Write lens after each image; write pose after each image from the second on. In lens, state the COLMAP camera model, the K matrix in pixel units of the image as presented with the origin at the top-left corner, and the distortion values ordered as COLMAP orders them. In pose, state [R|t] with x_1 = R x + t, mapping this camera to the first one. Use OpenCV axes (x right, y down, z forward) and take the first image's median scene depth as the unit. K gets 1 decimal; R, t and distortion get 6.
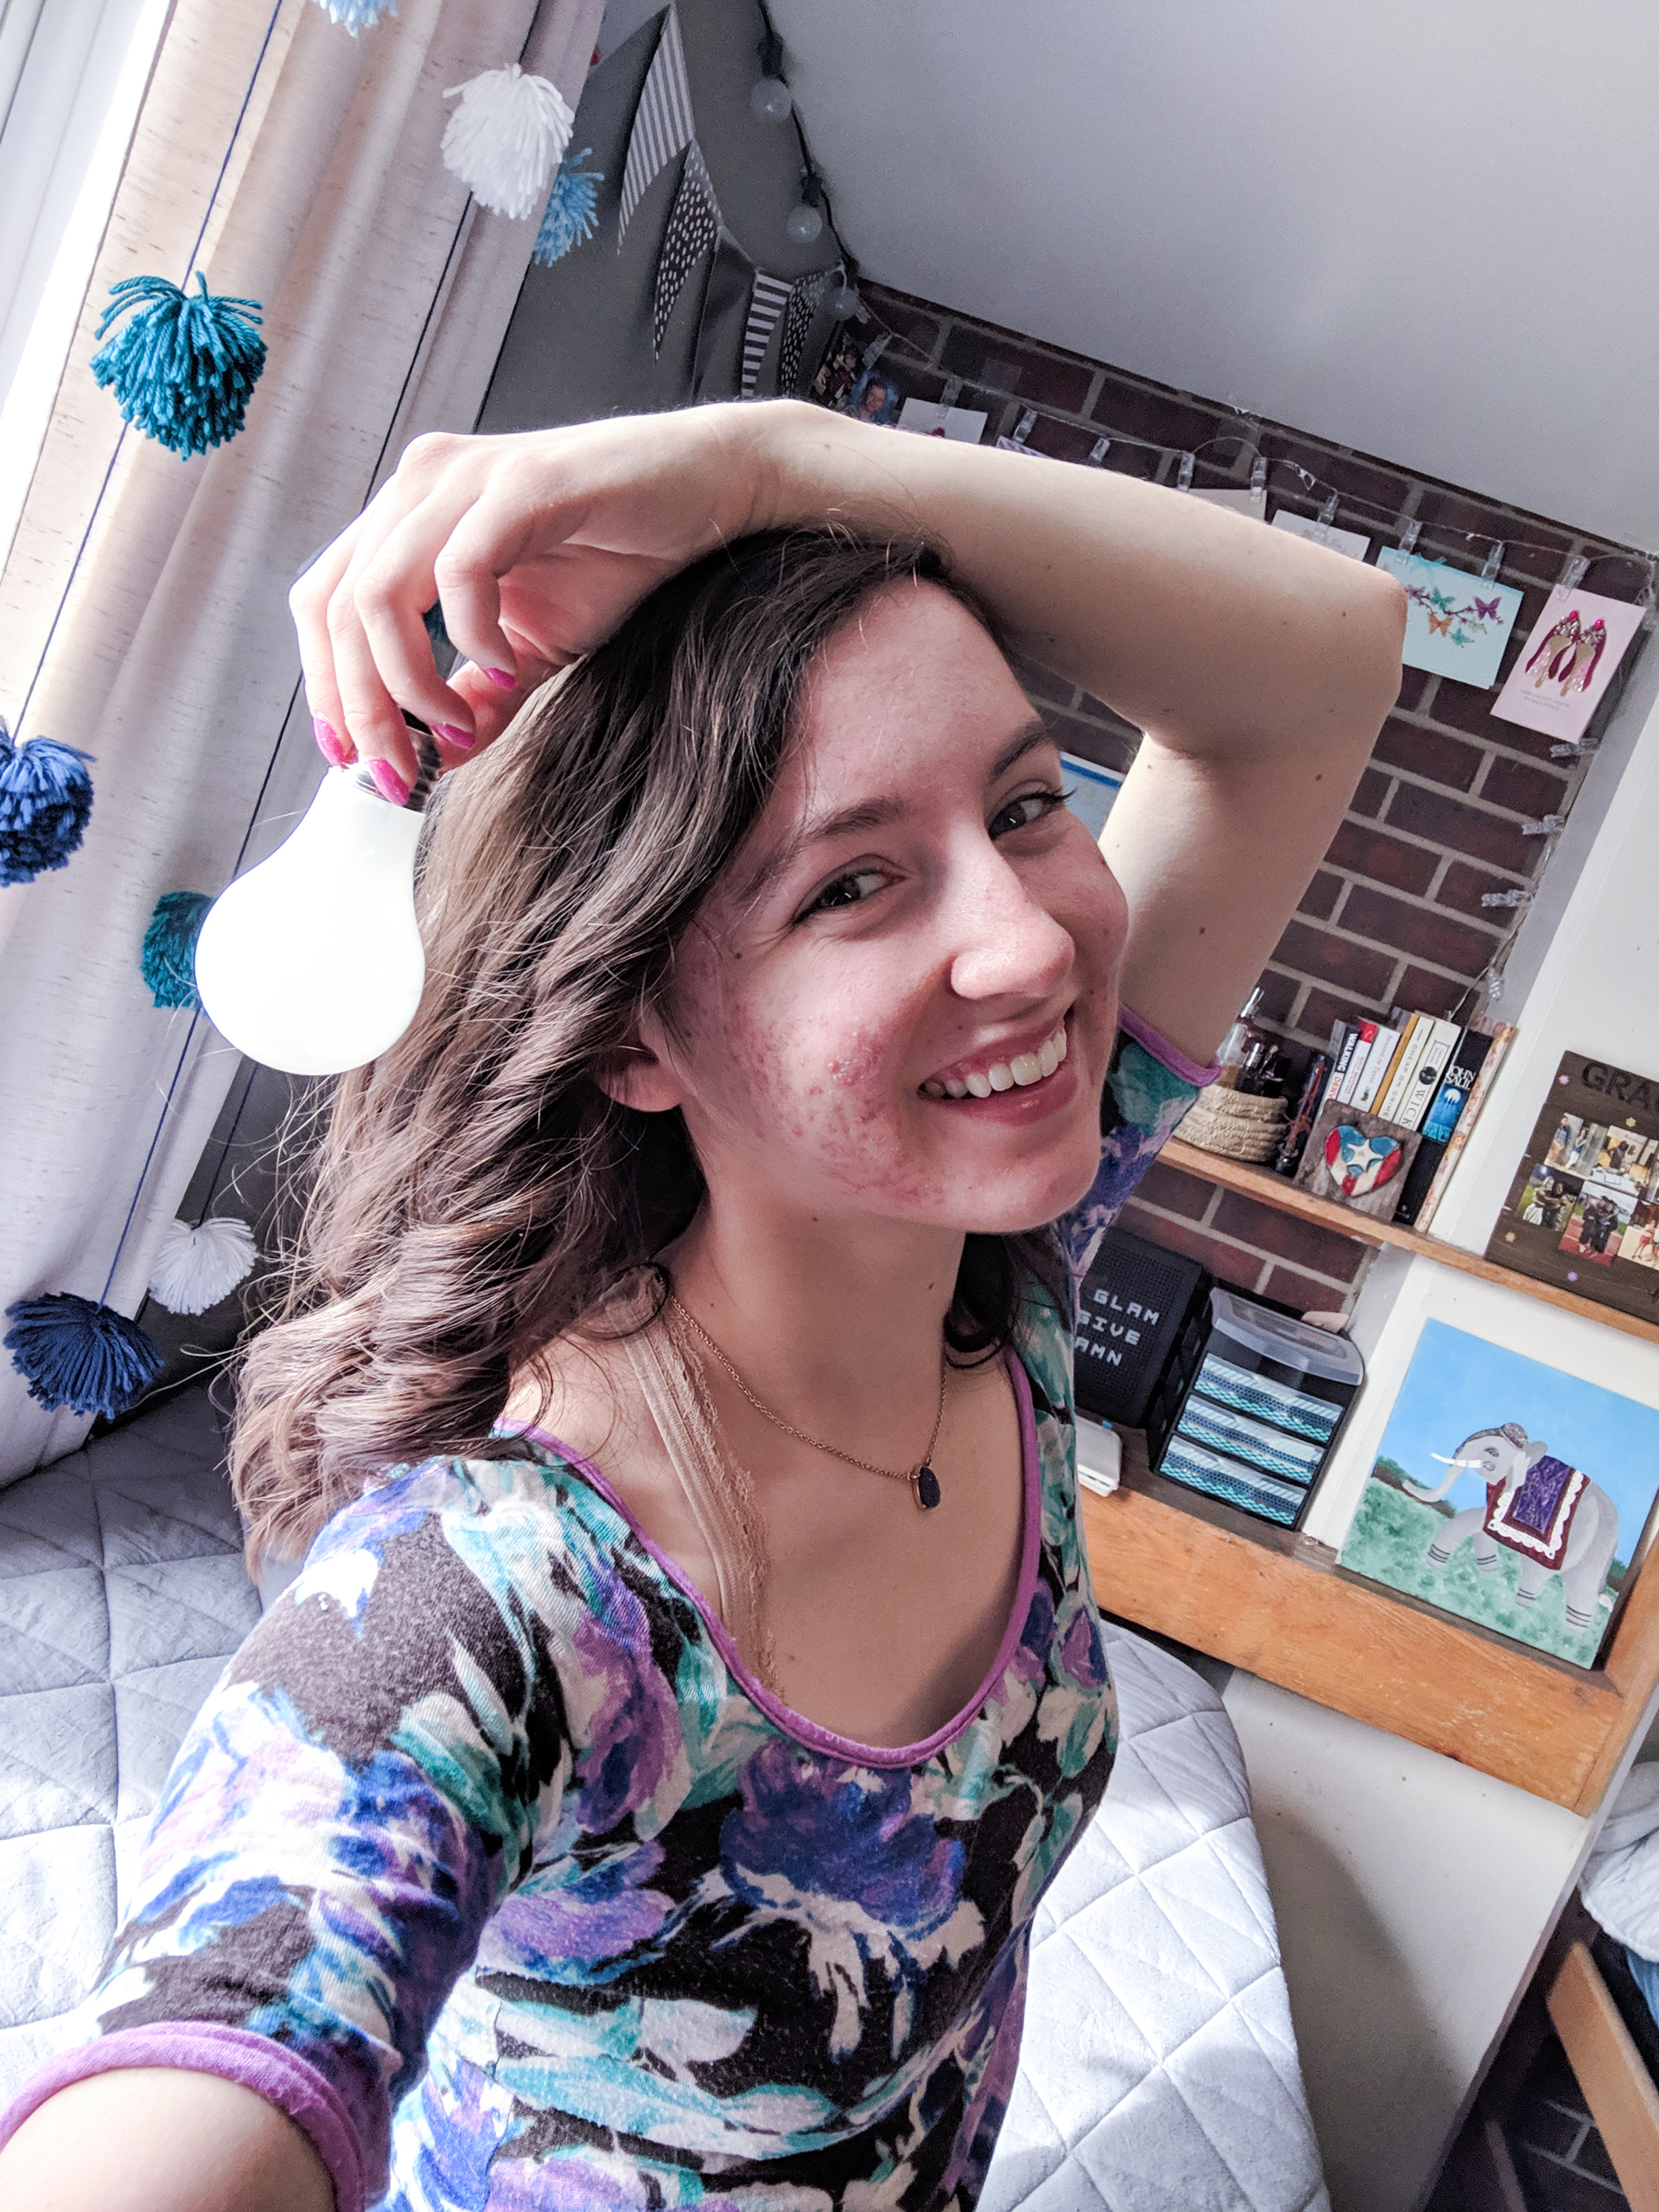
lens RADIAL K [[1635.0, 0, 832.4], [0, 1635.0, 1068.8], [0, 0, 1]] dist [-0.024163, 0.011116]
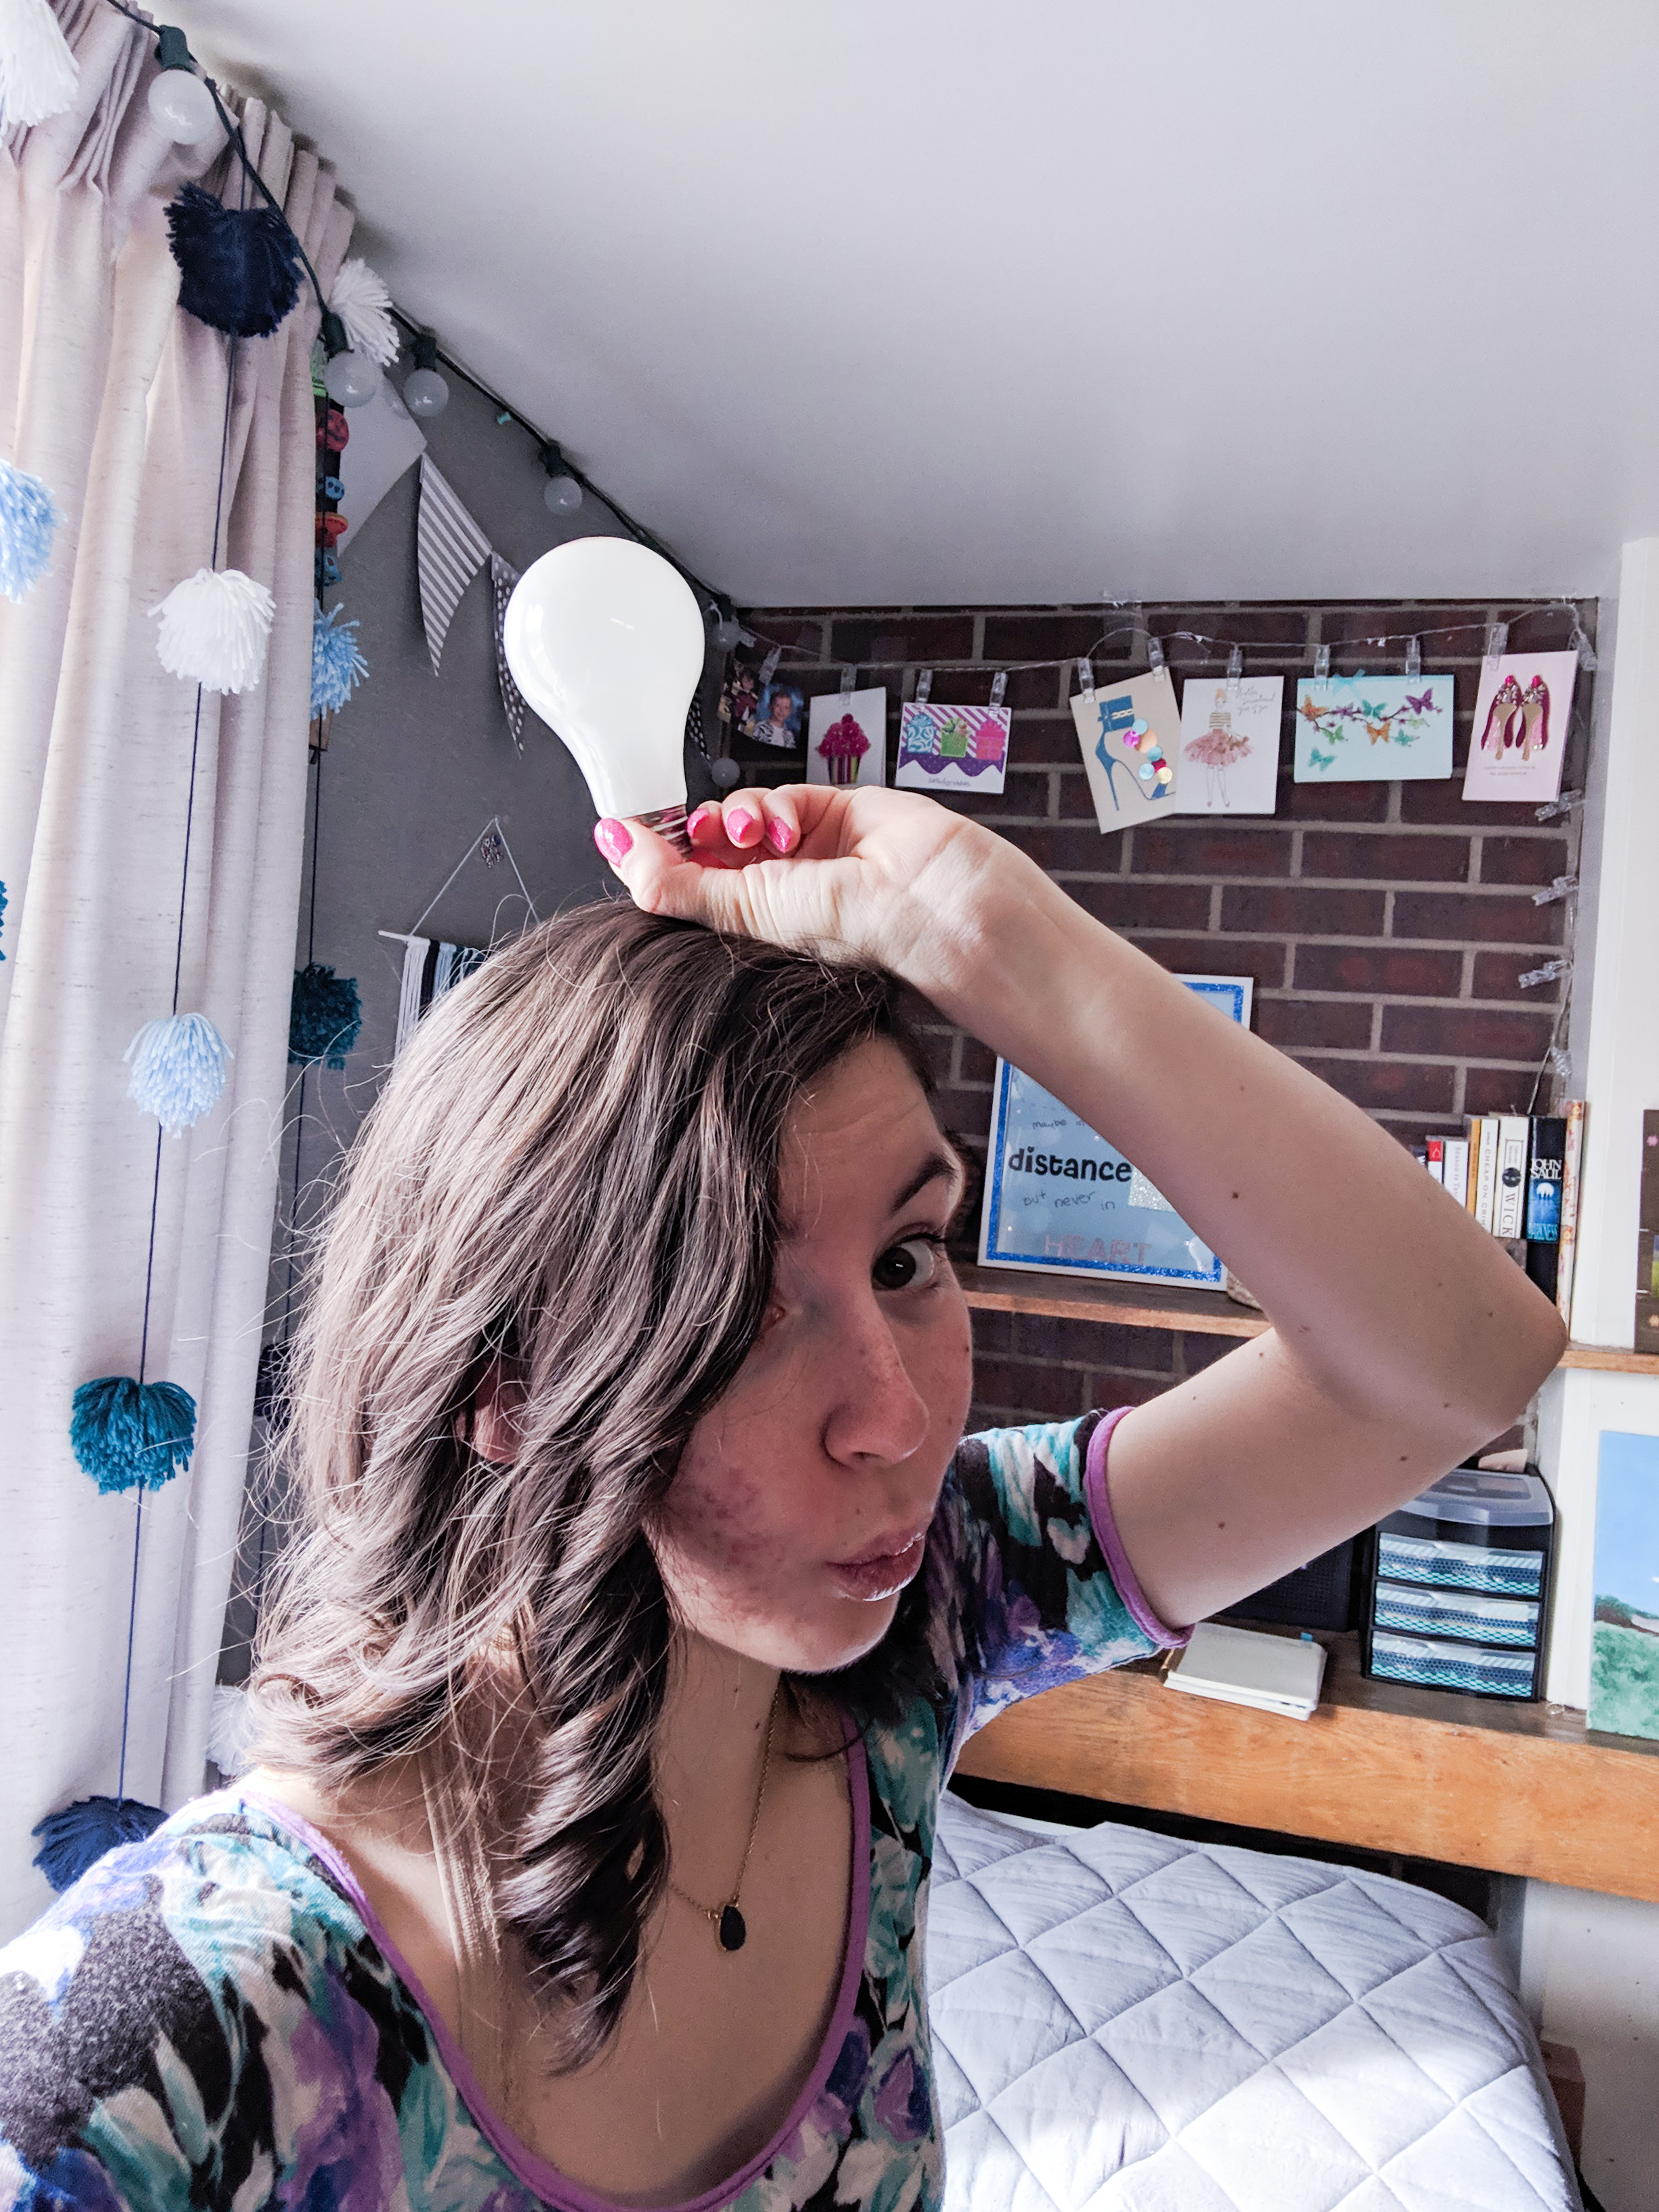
lens RADIAL K [[1635.0, 0, 825.0], [0, 1635.0, 1098.8], [0, 0, 1]] dist [-0.024163, 0.011116]
pose [[0.948861, -0.295141, -0.112048, 0.101985], [0.274066, 0.946270, -0.171640, 0.013098], [0.156686, 0.132154, 0.978767, 0.014789]]
